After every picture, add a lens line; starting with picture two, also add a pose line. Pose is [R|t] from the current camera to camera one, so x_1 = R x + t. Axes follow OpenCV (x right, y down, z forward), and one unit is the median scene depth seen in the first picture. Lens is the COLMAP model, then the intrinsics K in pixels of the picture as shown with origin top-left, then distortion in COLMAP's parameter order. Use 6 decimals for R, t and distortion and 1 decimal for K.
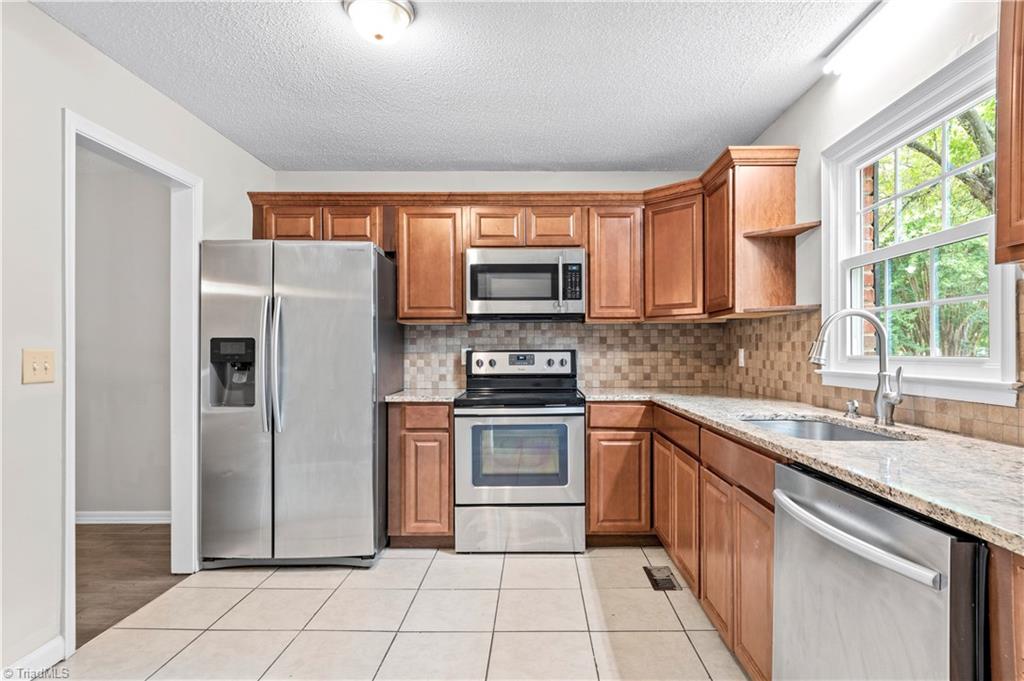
lens RADIAL K [[554.9, 0, 541.4], [0, 554.9, 354.3], [0, 0, 1]] dist [-0.000624, 0.000038]
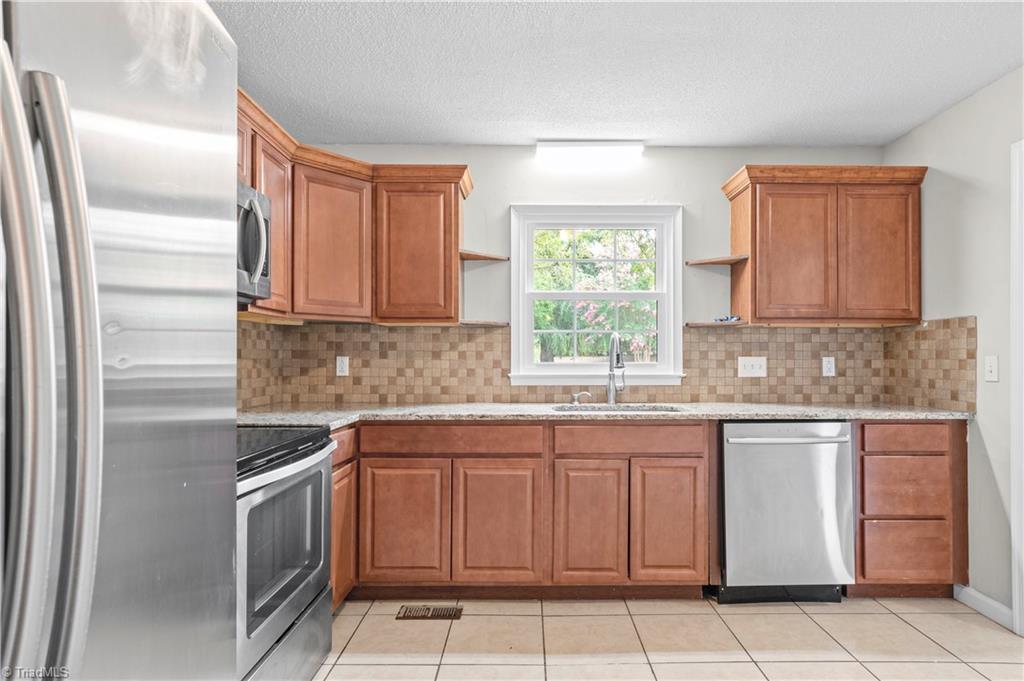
lens RADIAL K [[554.9, 0, 541.4], [0, 554.9, 354.3], [0, 0, 1]] dist [-0.000624, 0.000038]
pose [[-0.017376, 0.007645, 0.999820, -0.736450], [0.003748, 0.999964, -0.007581, -0.006940], [-0.999842, 0.003616, -0.017404, 0.896220]]
